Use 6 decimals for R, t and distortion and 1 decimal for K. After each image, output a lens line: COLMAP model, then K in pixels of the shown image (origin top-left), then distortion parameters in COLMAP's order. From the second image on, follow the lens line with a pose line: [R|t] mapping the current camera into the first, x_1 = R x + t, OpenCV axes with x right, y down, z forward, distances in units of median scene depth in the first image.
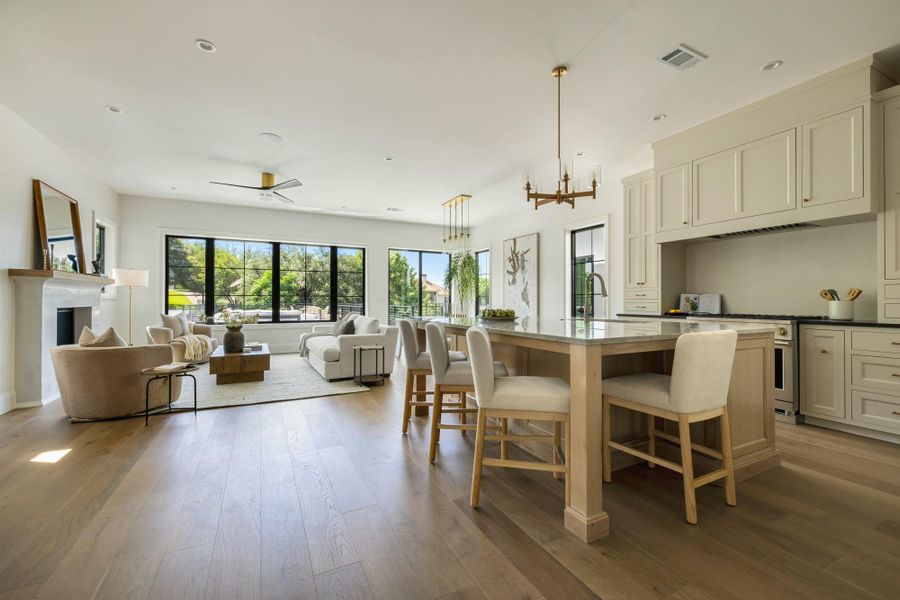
lens RADIAL K [[376.1, 0, 450.0], [0, 376.1, 300.0], [0, 0, 1]] dist [0.001737, 0.000647]
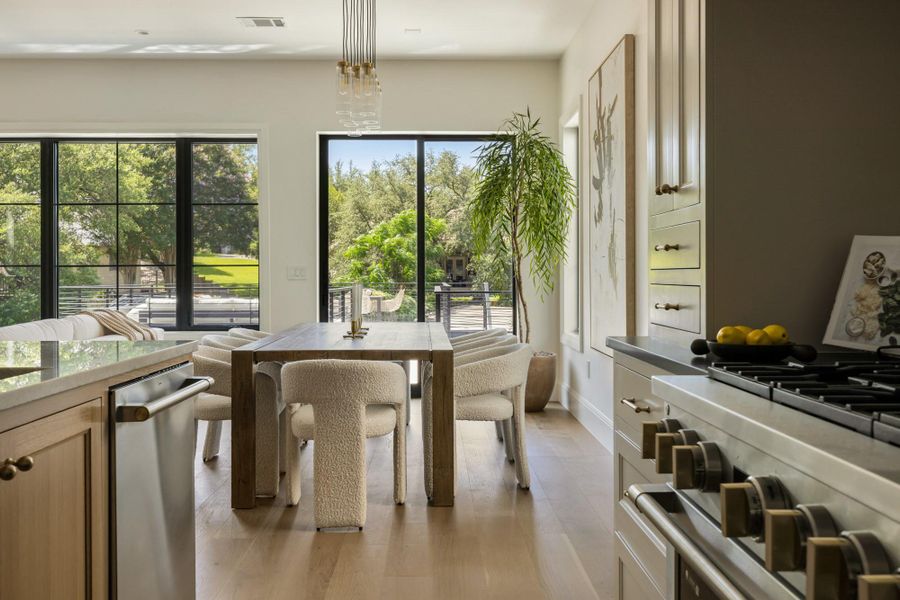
lens RADIAL K [[875.3, 0, 448.6], [0, 875.3, 279.0], [0, 0, 1]] dist [-0.006013, -0.004643]
pose [[0.898715, -0.002284, -0.438527, 0.367387], [0.005464, 0.999967, 0.005991, -0.000300], [0.438499, -0.007781, 0.898698, 0.320732]]
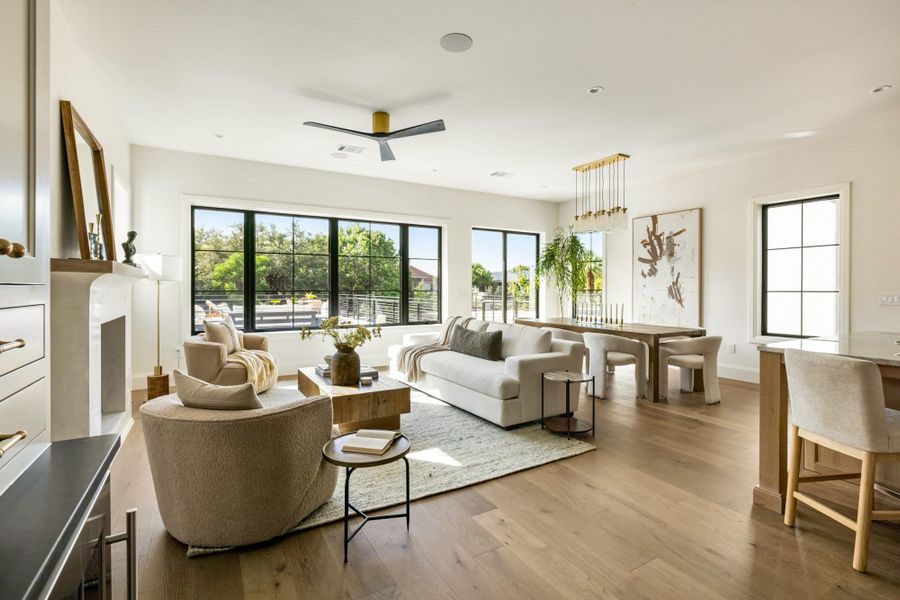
lens RADIAL K [[424.2, 0, 448.9], [0, 424.2, 289.3], [0, 0, 1]] dist [0.000462, 0.000338]
pose [[0.998456, -0.000169, 0.055552, -0.287426], [-0.000124, 0.999986, 0.005273, -0.019395], [-0.055552, -0.005272, 0.998442, 0.169437]]
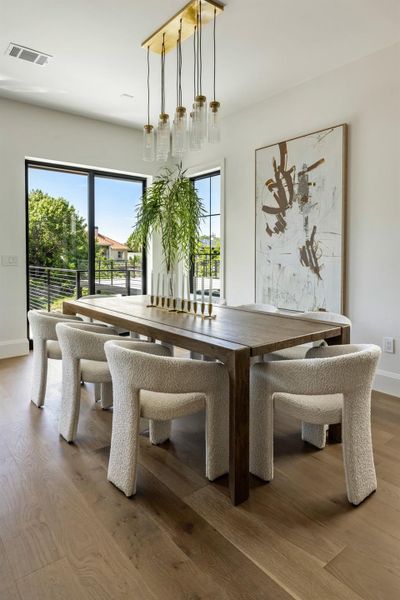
lens RADIAL K [[375.2, 0, 199.3], [0, 375.2, 258.4], [0, 0, 1]] dist [0.000650, 0.000536]
pose [[0.979782, 0.000236, 0.200069, -0.040146], [-0.002404, 0.999941, 0.010597, -0.011636], [-0.200055, -0.010864, 0.979724, 0.521757]]
